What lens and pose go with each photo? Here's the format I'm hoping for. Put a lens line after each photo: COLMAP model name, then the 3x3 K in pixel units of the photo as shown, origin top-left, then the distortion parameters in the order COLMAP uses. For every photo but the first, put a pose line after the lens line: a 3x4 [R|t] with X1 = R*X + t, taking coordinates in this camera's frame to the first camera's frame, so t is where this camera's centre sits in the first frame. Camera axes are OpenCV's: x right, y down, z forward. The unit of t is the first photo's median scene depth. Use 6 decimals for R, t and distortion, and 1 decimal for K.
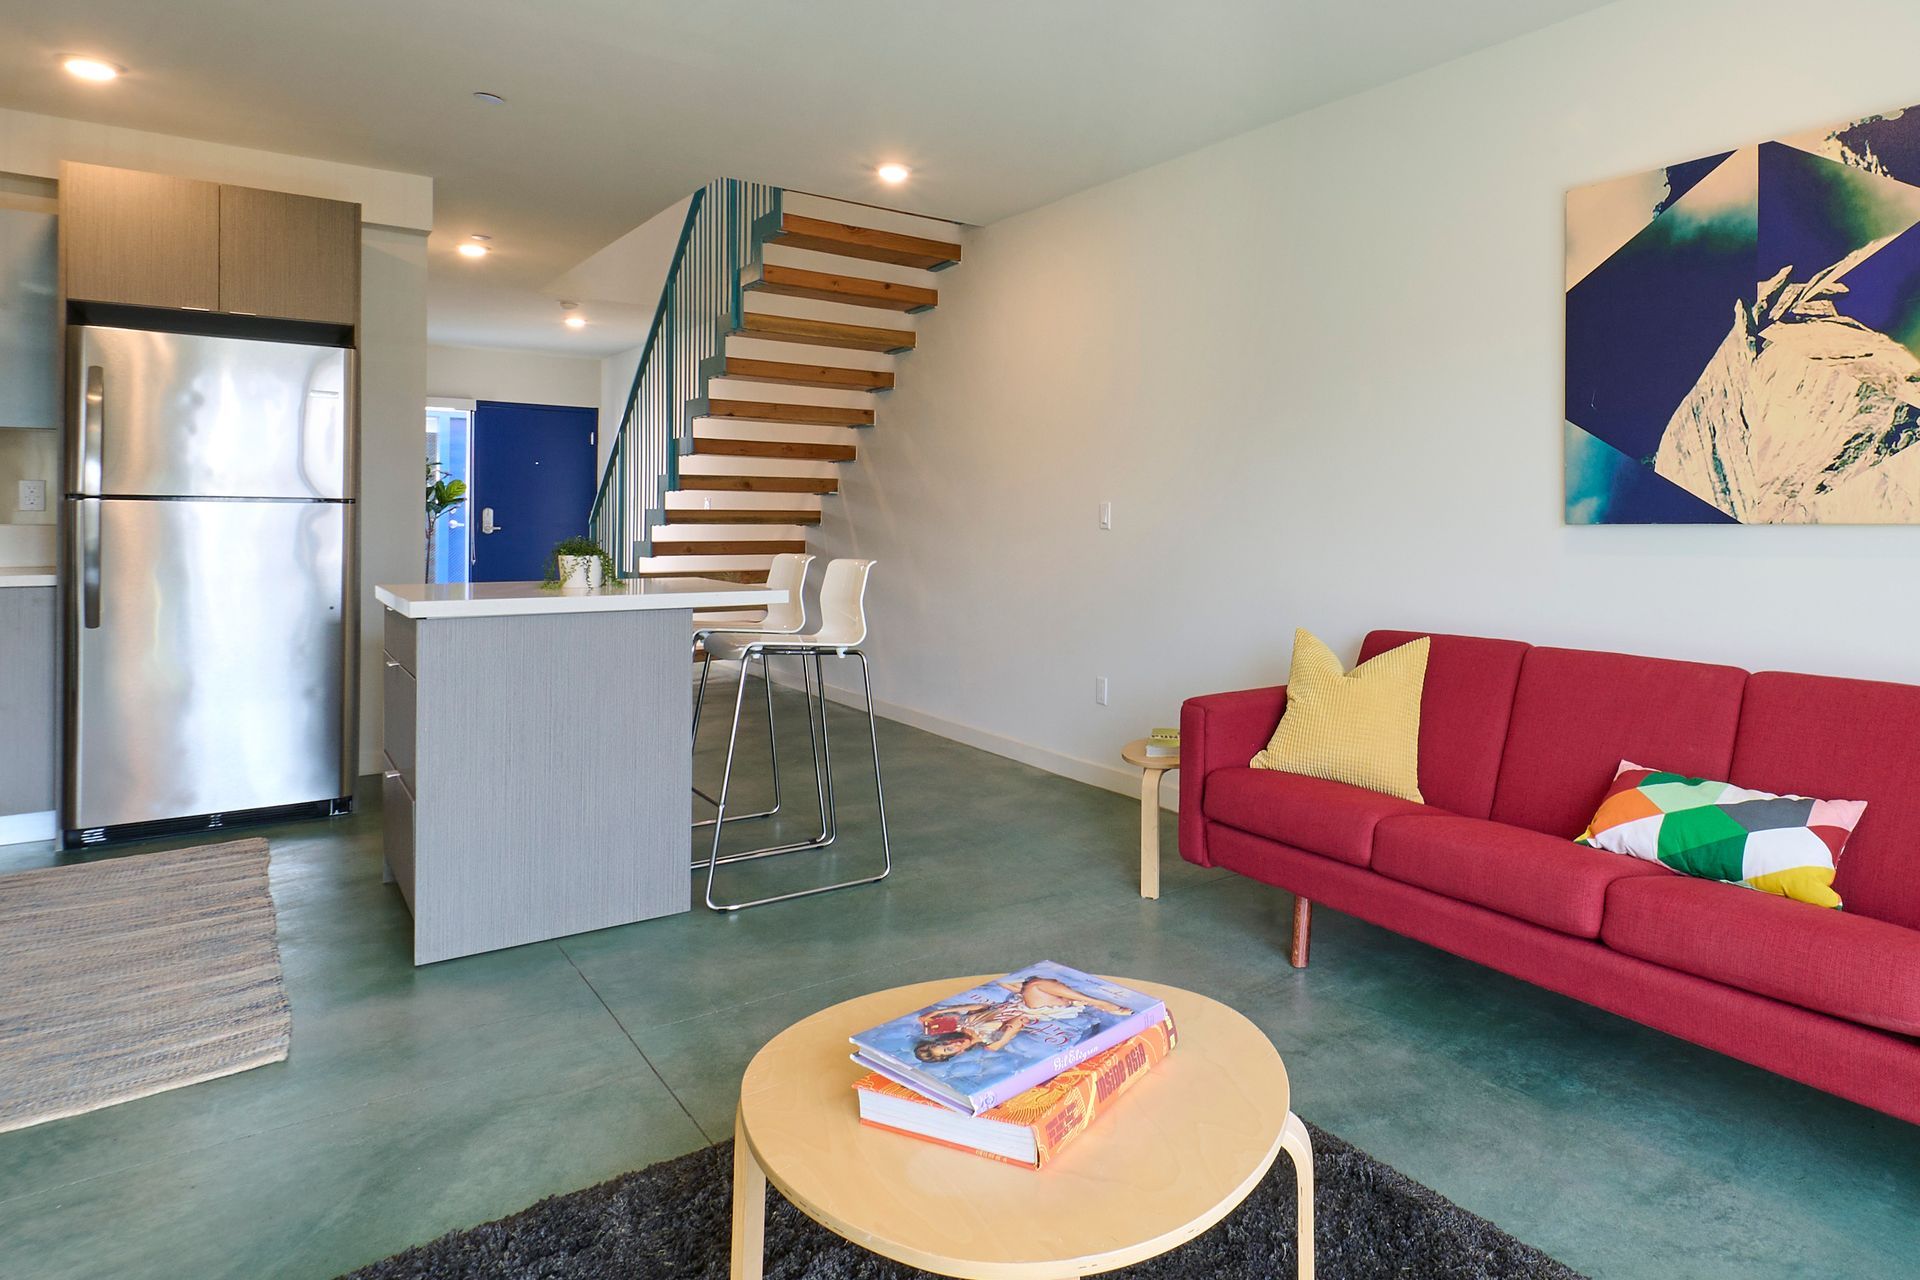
lens RADIAL K [[1095.5, 0, 966.4], [0, 1095.5, 593.3], [0, 0, 1]] dist [-0.006723, 0.000276]
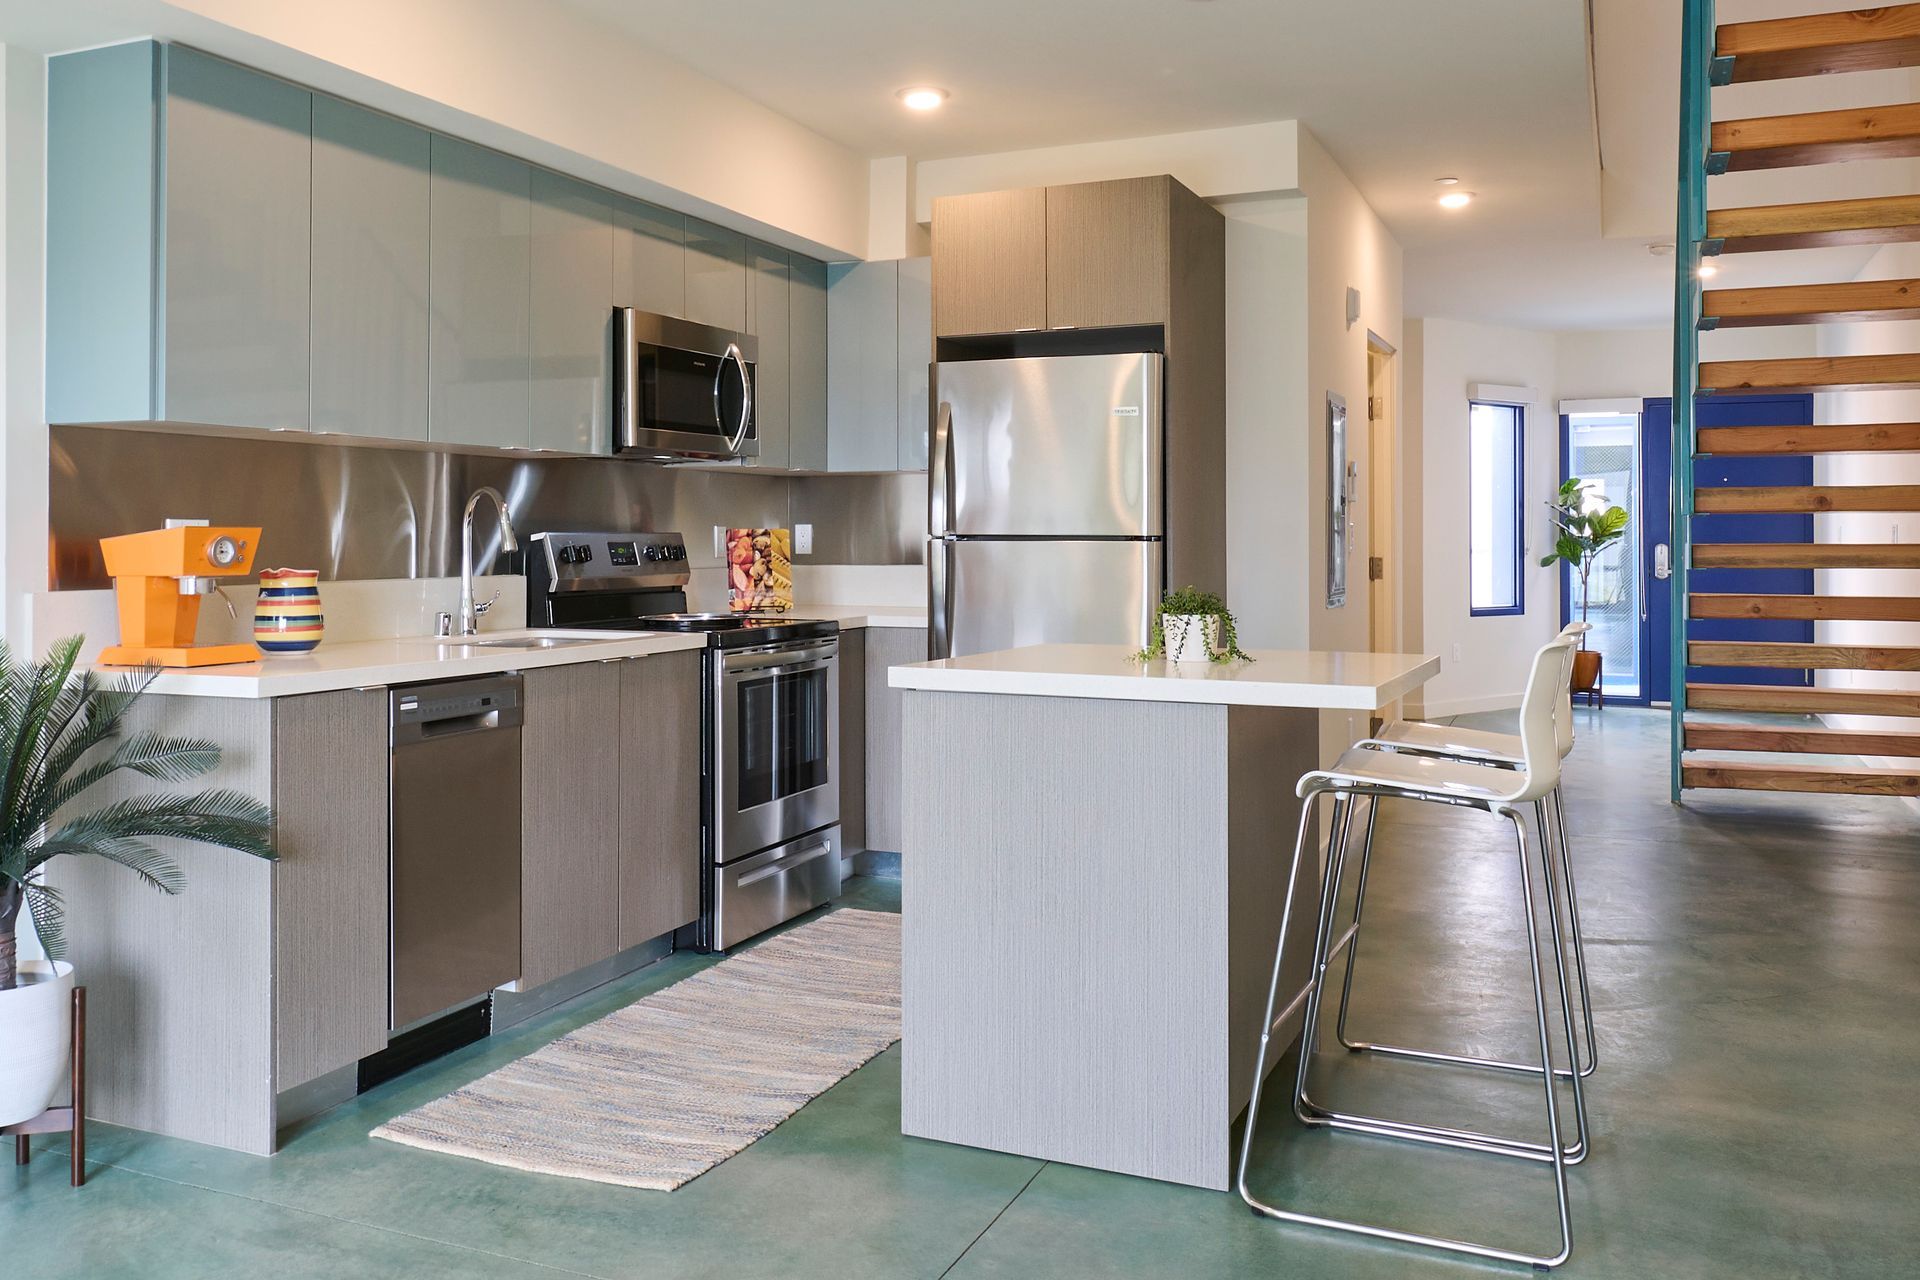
lens RADIAL K [[1419.9, 0, 960.2], [0, 1419.9, 572.0], [0, 0, 1]] dist [-0.007694, -0.004417]
pose [[0.585518, 0.011286, -0.810581, 0.300077], [-0.057902, 0.997932, -0.027930, -0.030027], [0.808589, 0.063287, 0.584961, 0.371414]]
